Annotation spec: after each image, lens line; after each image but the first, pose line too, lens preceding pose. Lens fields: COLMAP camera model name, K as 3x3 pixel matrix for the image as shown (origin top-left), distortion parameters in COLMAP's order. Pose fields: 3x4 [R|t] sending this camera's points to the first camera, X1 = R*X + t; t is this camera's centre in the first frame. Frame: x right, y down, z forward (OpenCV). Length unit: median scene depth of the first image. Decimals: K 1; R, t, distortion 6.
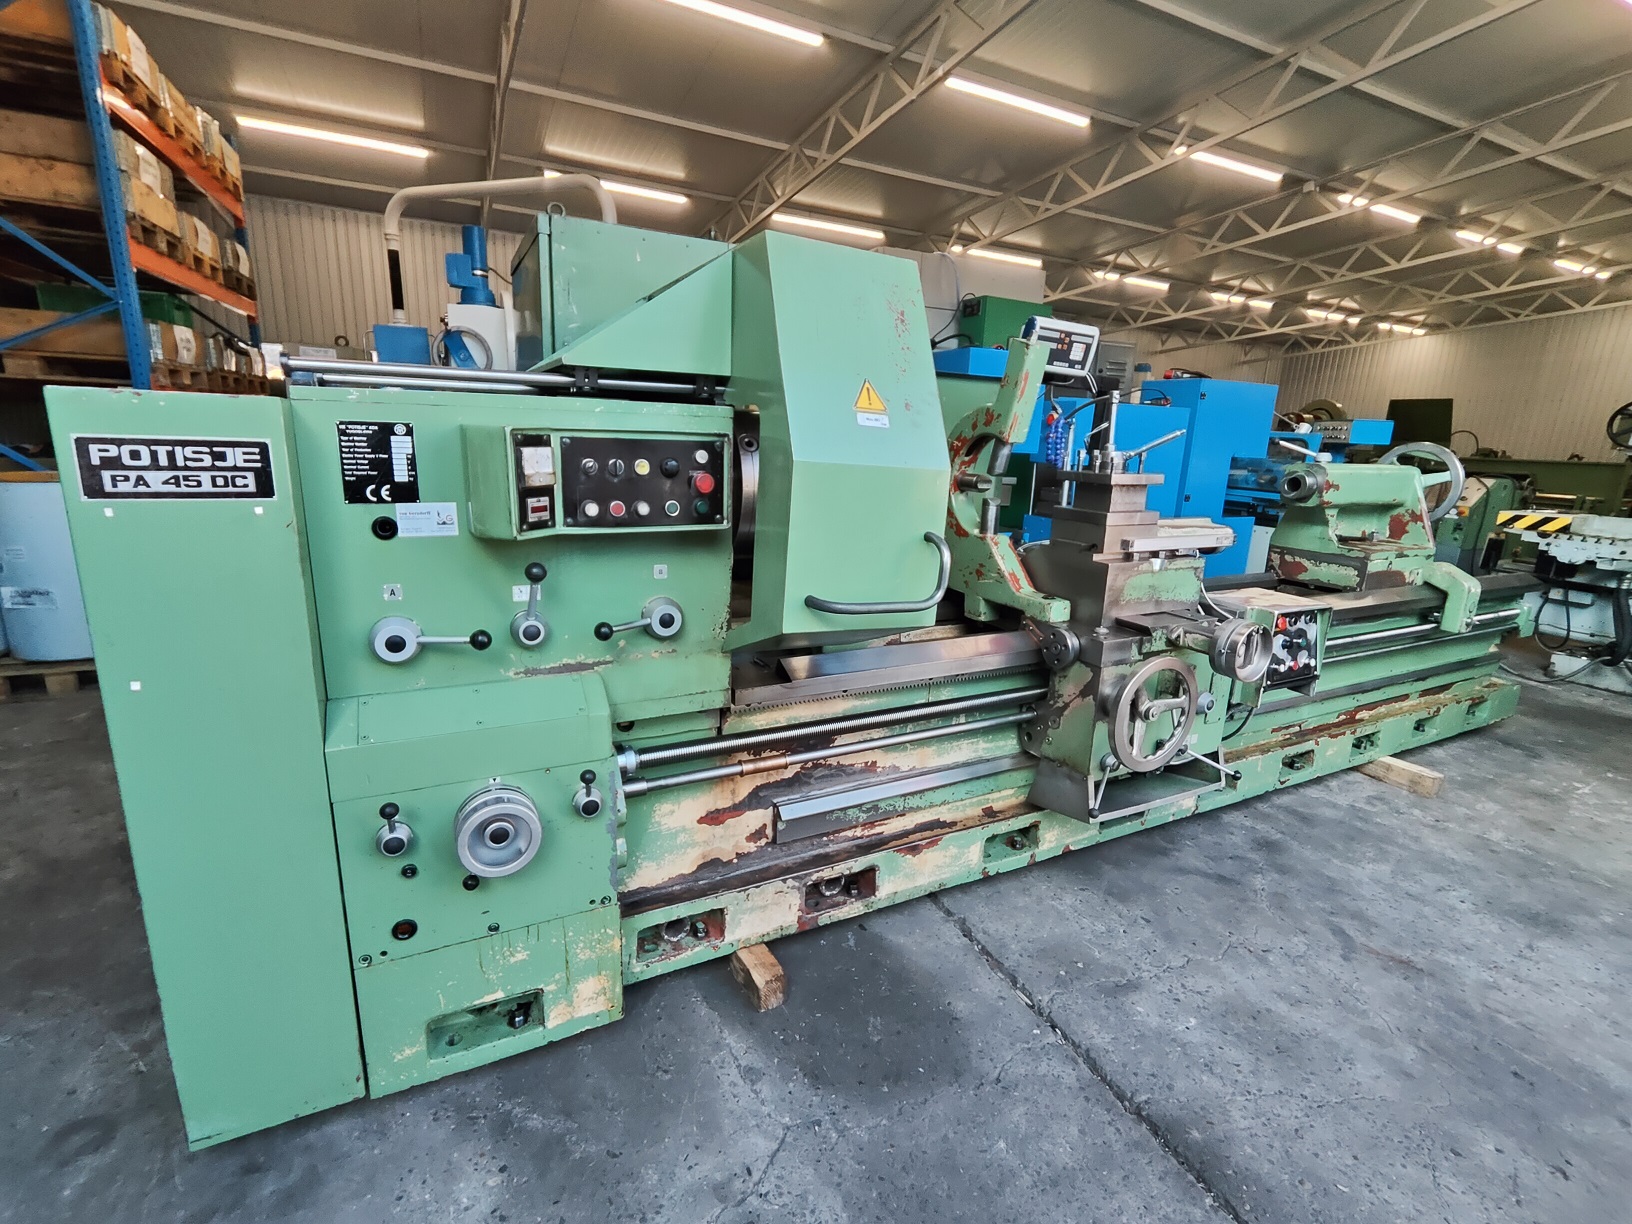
lens RADIAL K [[758.1, 0, 814.6], [0, 758.1, 610.9], [0, 0, 1]] dist [-0.001892, 0.001004]
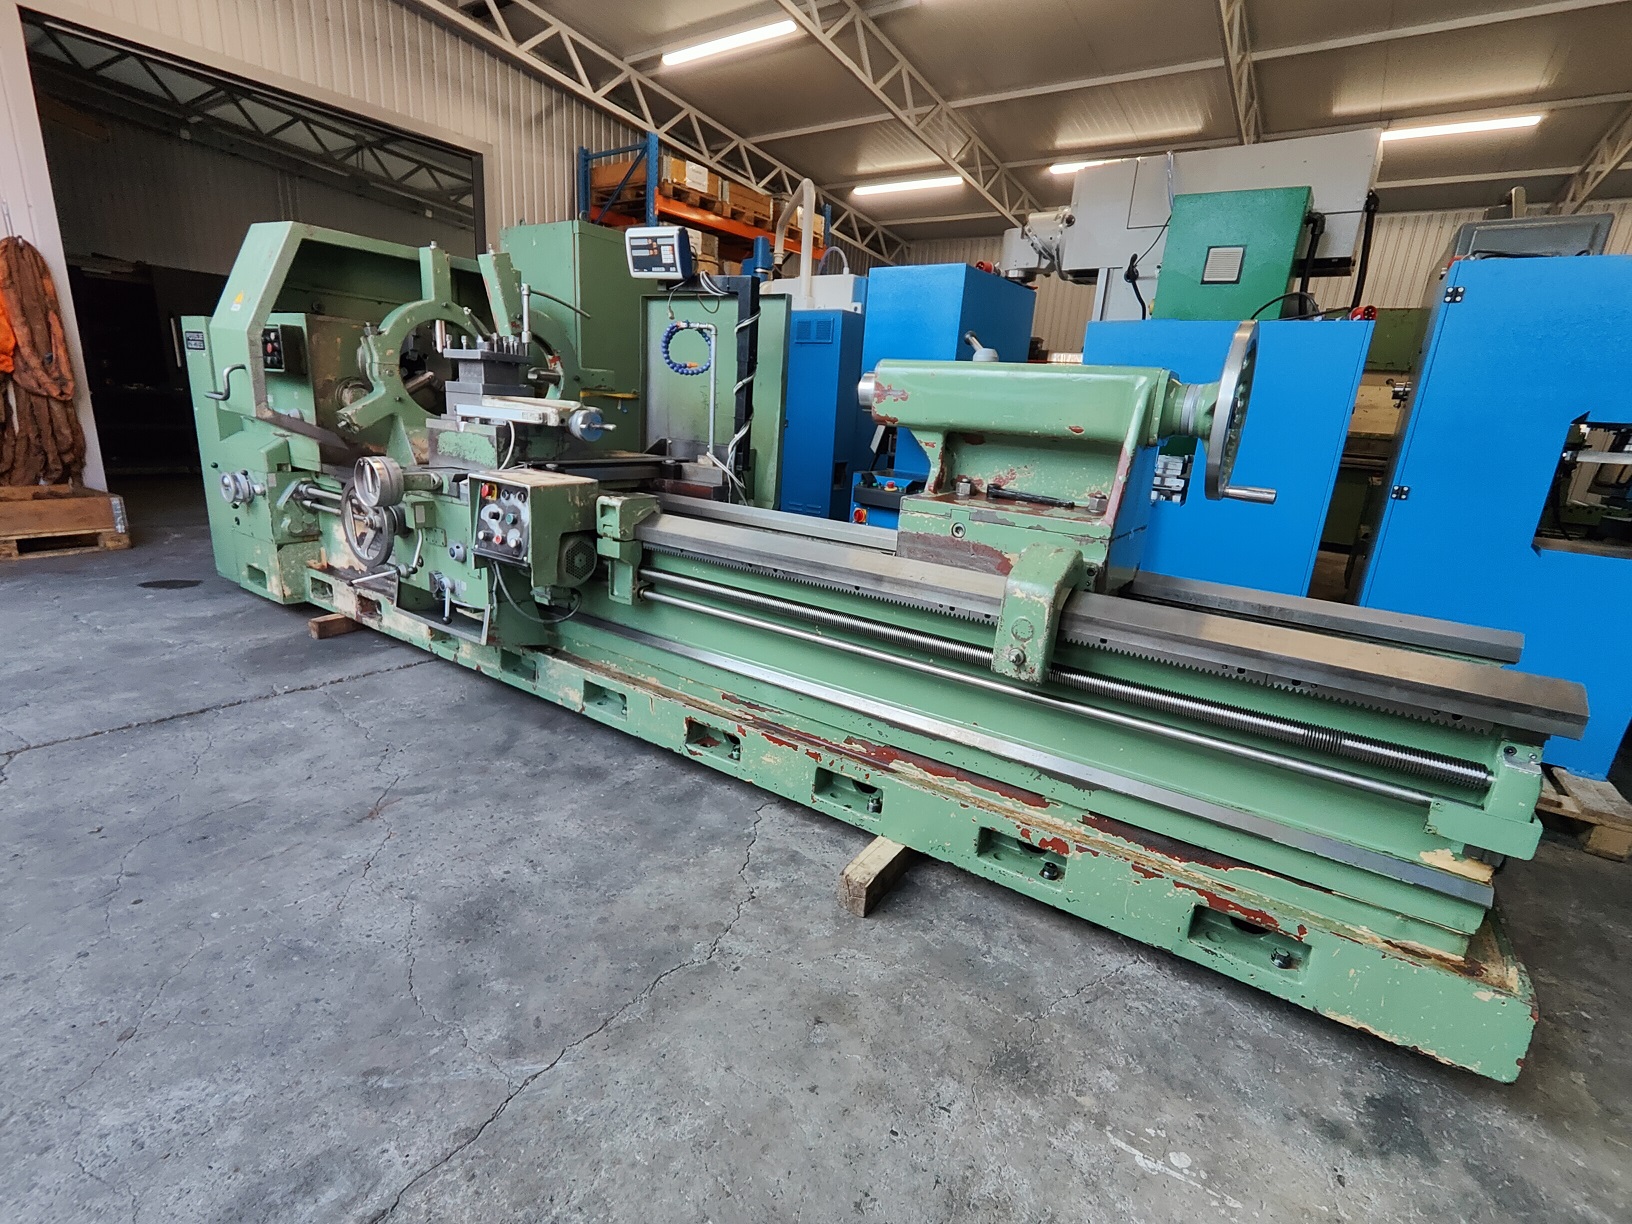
lens RADIAL K [[752.9, 0, 812.1], [0, 752.9, 612.8], [0, 0, 1]] dist [-0.001759, 0.000896]
pose [[0.477446, 0.229399, -0.848187, 1.937848], [-0.251447, 0.960618, 0.118267, -0.063329], [0.841915, 0.156808, 0.516325, 0.980223]]
